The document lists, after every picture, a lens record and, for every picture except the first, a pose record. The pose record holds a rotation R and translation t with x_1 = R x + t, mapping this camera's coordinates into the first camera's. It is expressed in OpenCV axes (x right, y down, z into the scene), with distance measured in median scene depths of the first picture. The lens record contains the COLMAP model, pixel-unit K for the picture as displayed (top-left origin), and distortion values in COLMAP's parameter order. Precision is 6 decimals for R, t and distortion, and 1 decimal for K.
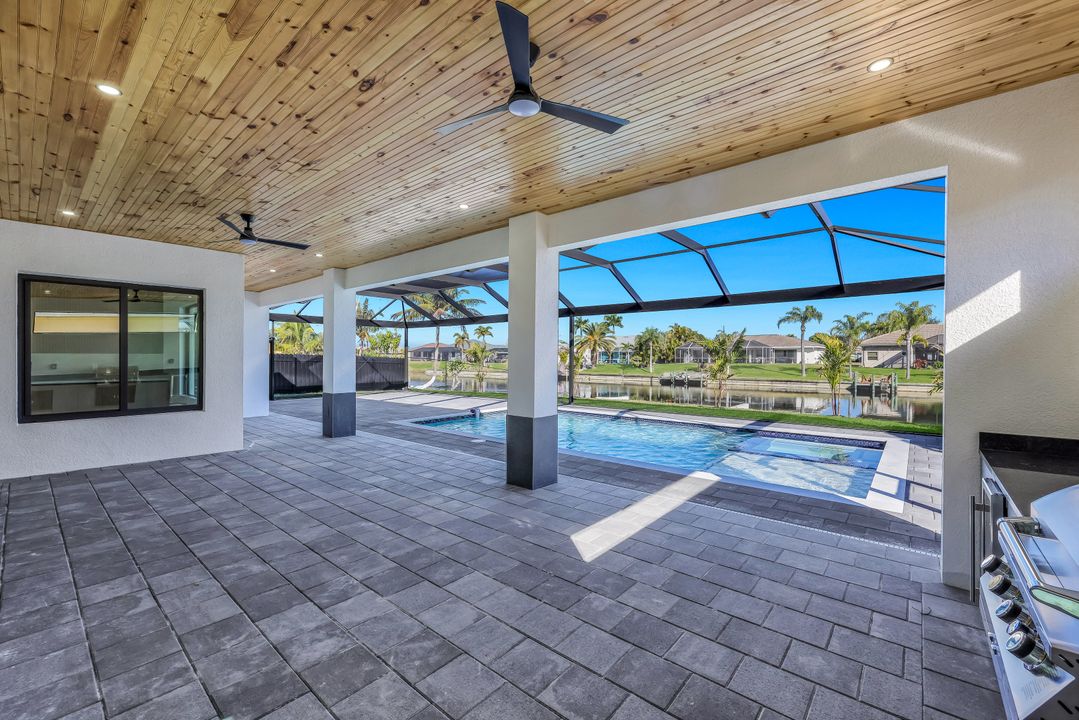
lens RADIAL K [[441.6, 0, 539.5], [0, 441.6, 360.0], [0, 0, 1]] dist [-0.001591, -0.000333]
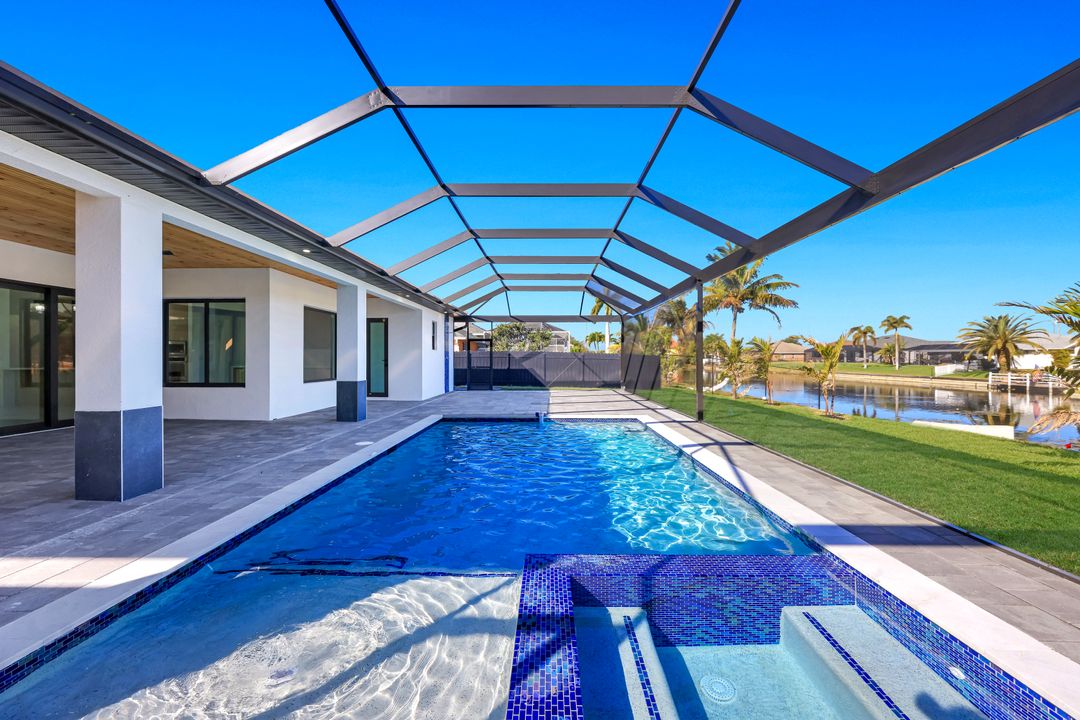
lens RADIAL K [[435.7, 0, 541.5], [0, 435.7, 357.3], [0, 0, 1]] dist [0.000073, 0.000055]
pose [[0.632852, 0.000379, -0.774273, 0.501002], [-0.006698, 0.999965, -0.004985, 0.012110], [0.774244, 0.008341, 0.632832, 0.501133]]
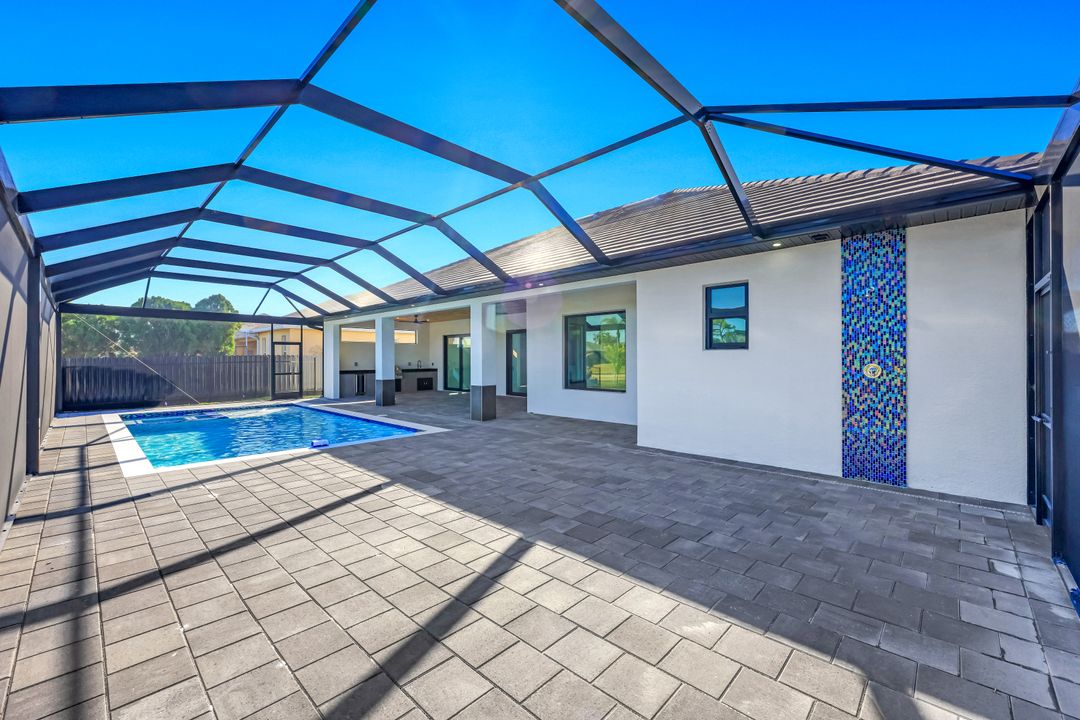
lens RADIAL K [[442.0, 0, 540.0], [0, 442.0, 360.0], [0, 0, 1]] dist [-0.001591, -0.000333]
pose [[-0.998373, 0.003899, 0.056885, -0.506781], [0.004466, 0.999942, 0.009841, -0.008515], [-0.056843, 0.010079, -0.998332, 1.656665]]
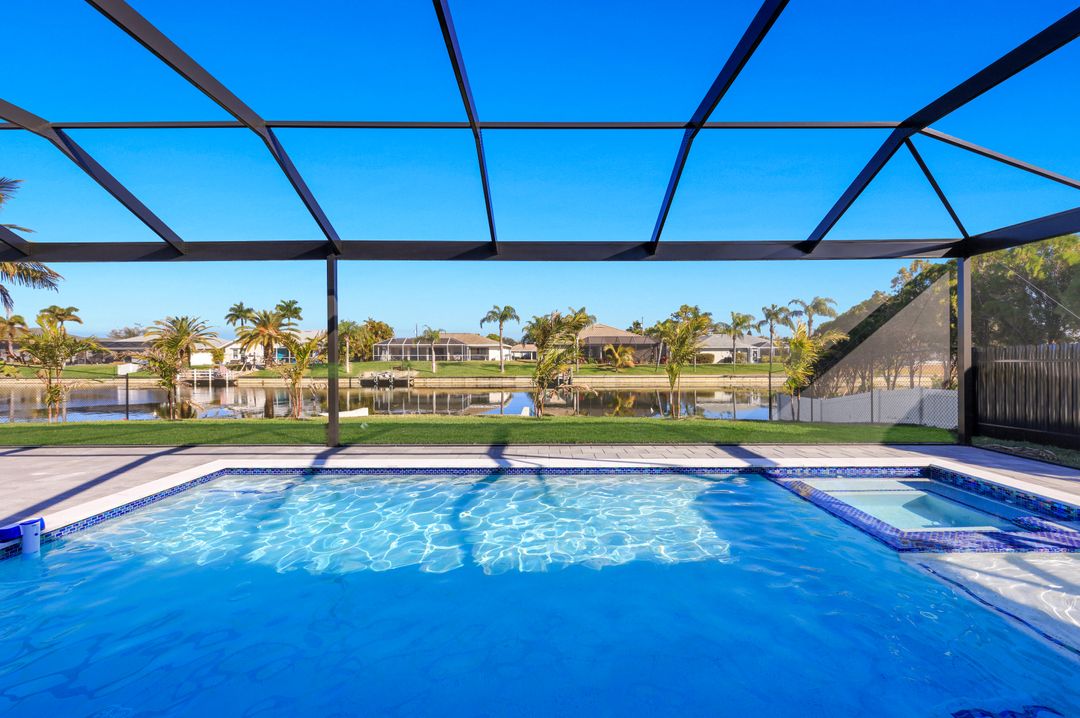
lens RADIAL K [[435.7, 0, 541.5], [0, 435.7, 356.3], [0, 0, 1]] dist [0.000073, 0.000055]
pose [[0.759658, -0.002882, 0.650317, -0.074076], [0.006433, 0.999975, -0.003083, 0.009022], [-0.650291, 0.006525, 0.759657, 0.596173]]
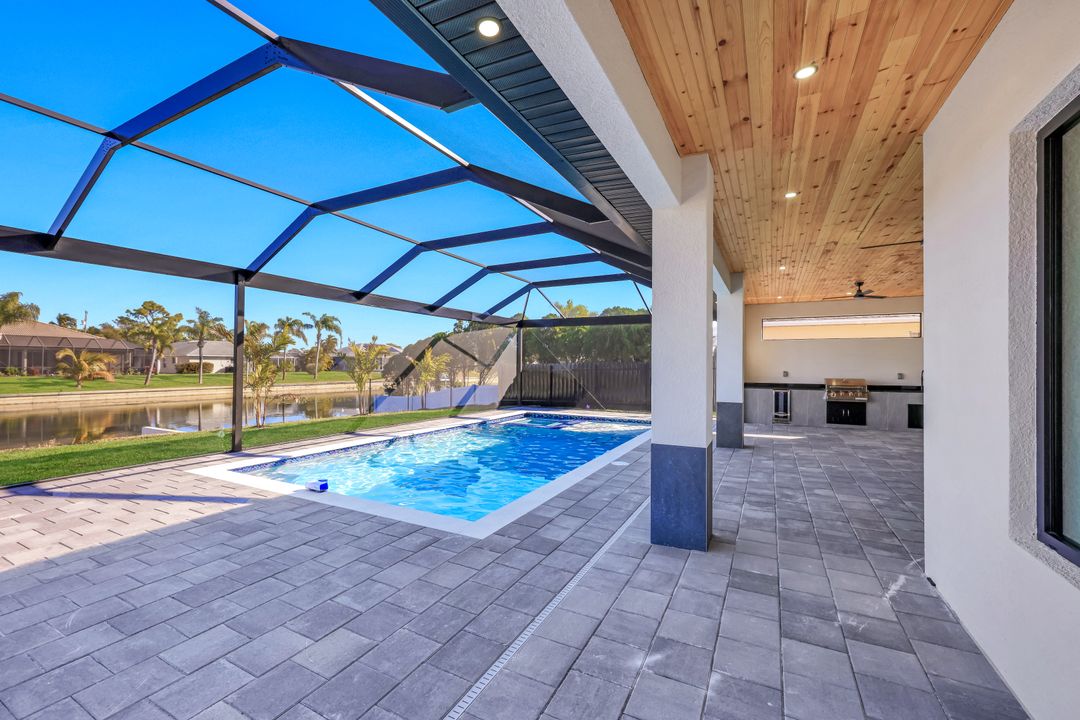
lens RADIAL K [[446.2, 0, 538.6], [0, 446.2, 362.9], [0, 0, 1]] dist [0.002084, 0.000090]
pose [[-0.226534, 0.003886, 0.973996, -0.635633], [0.000477, 0.999992, -0.003879, -0.002348], [-0.974003, -0.000415, -0.226534, 0.920767]]
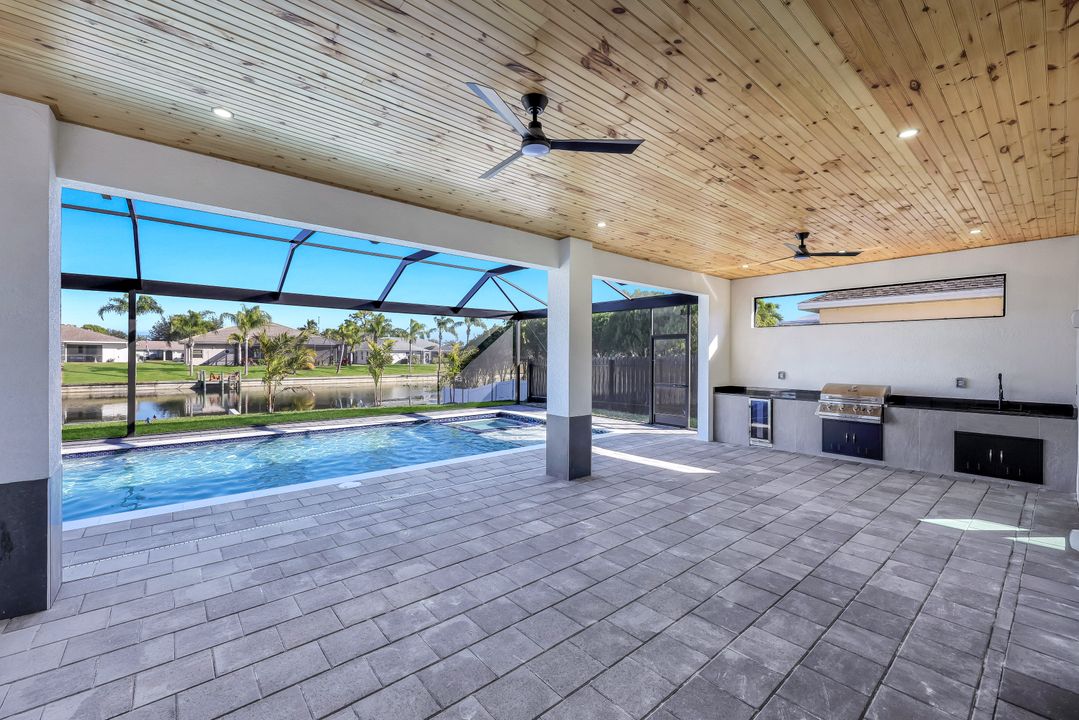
lens RADIAL K [[442.7, 0, 535.3], [0, 442.7, 359.5], [0, 0, 1]] dist [0.000979, 0.000209]
pose [[0.164778, -0.006771, 0.986307, -0.529475], [0.001034, 0.999977, 0.006692, -0.011576], [-0.986330, -0.000083, 0.164781, 0.411969]]
